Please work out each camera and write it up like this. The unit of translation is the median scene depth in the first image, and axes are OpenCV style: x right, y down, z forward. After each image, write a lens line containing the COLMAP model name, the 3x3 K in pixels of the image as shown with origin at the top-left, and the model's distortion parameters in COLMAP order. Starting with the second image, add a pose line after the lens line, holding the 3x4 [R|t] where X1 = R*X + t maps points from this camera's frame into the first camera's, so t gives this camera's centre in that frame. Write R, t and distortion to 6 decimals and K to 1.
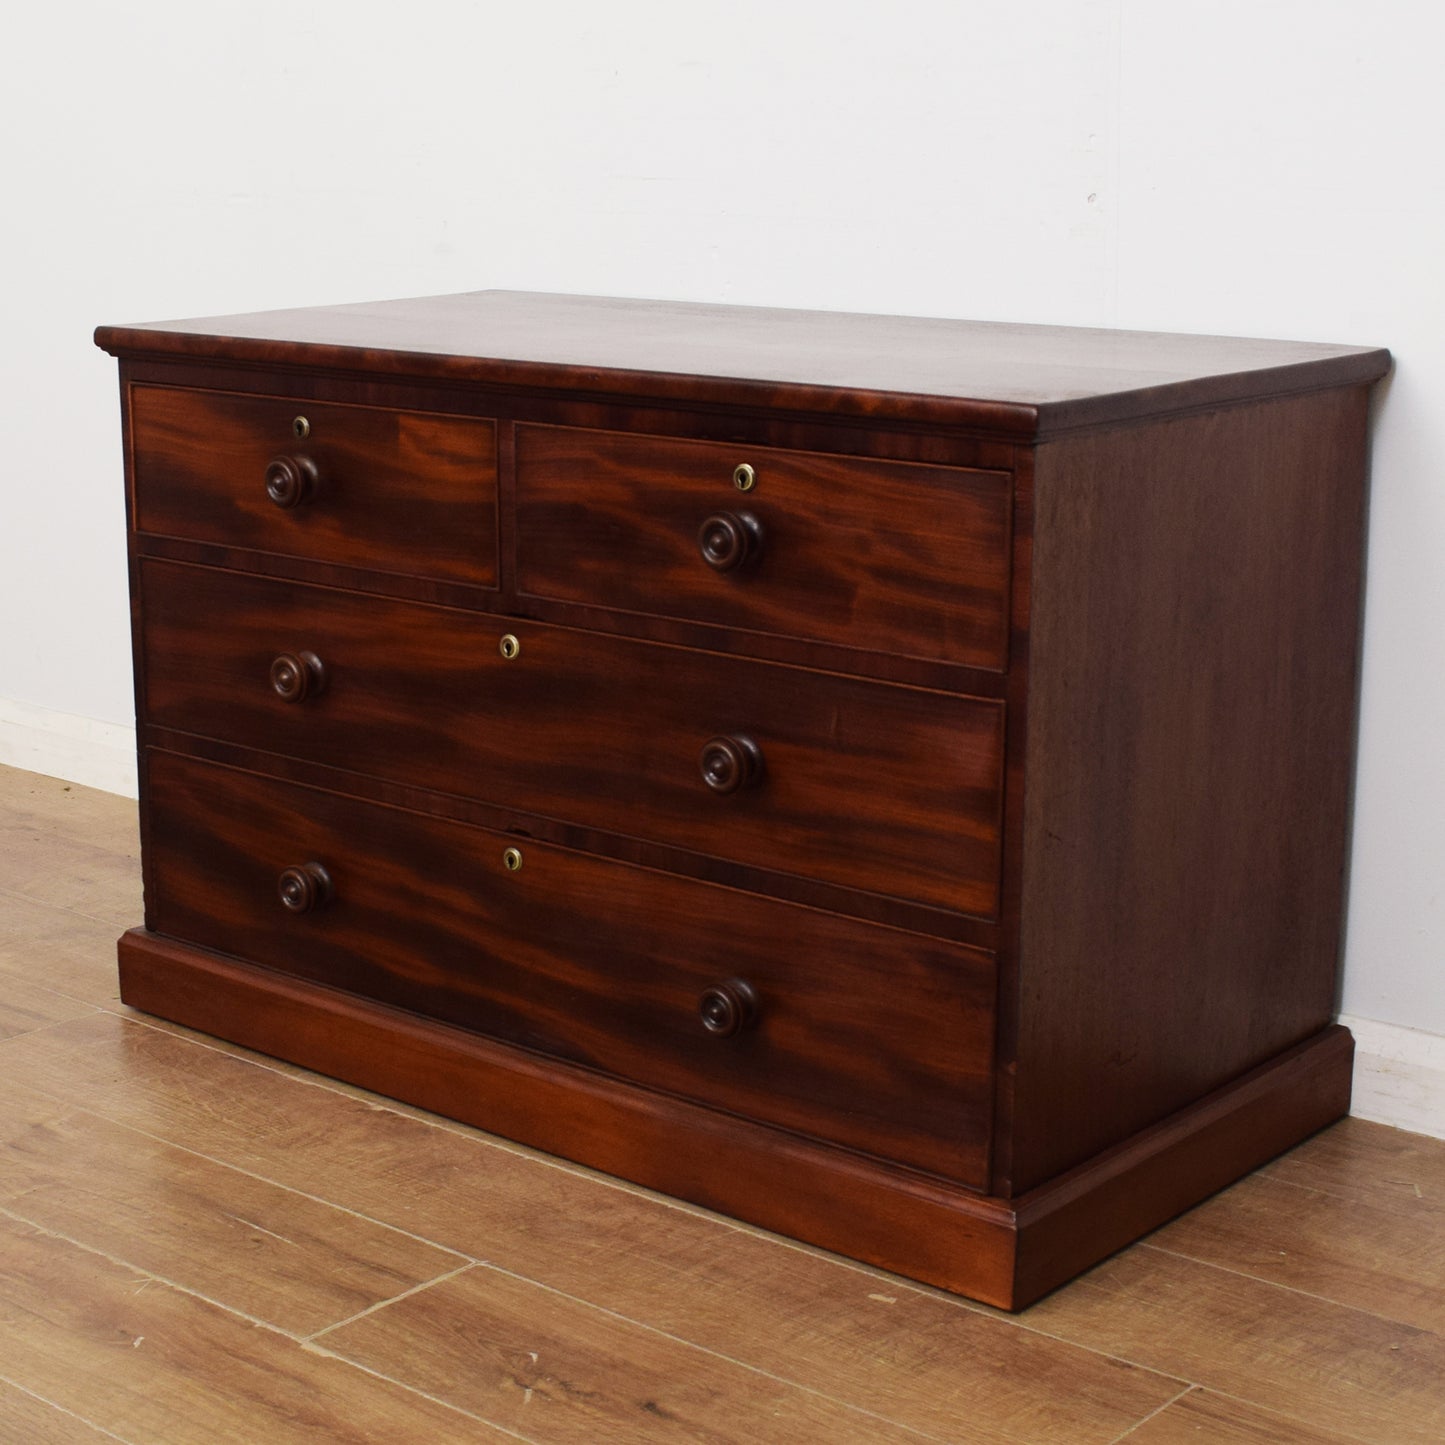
lens RADIAL K [[2562.9, 0, 726.3], [0, 2562.9, 635.4], [0, 0, 1]] dist [-0.084268, -0.017967]
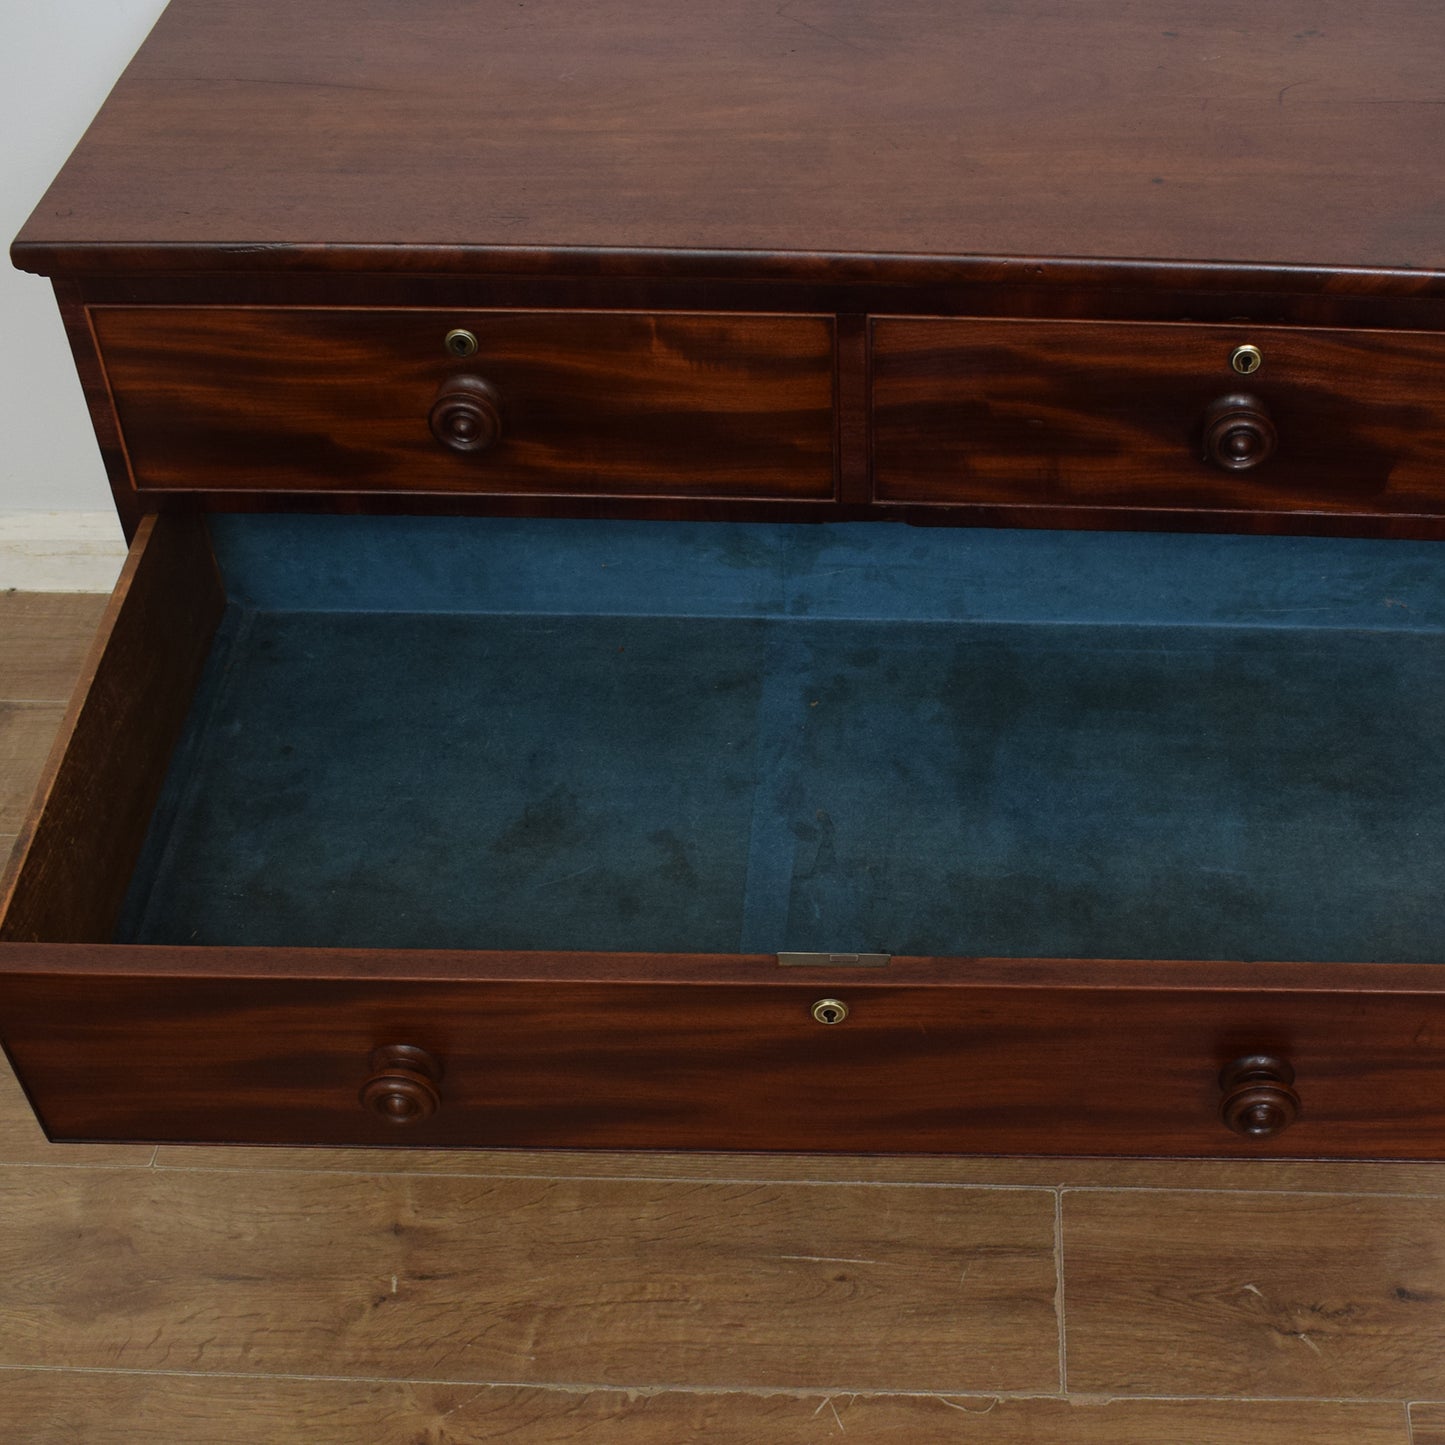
lens RADIAL K [[2174.3, 0, 890.9], [0, 2174.3, 726.2], [0, 0, 1]] dist [-0.101969, -0.004185]
pose [[0.789464, -0.408792, 0.457861, -0.453983], [0.116510, 0.832190, 0.542113, -0.360449], [-0.602638, -0.374633, 0.704612, 0.512999]]
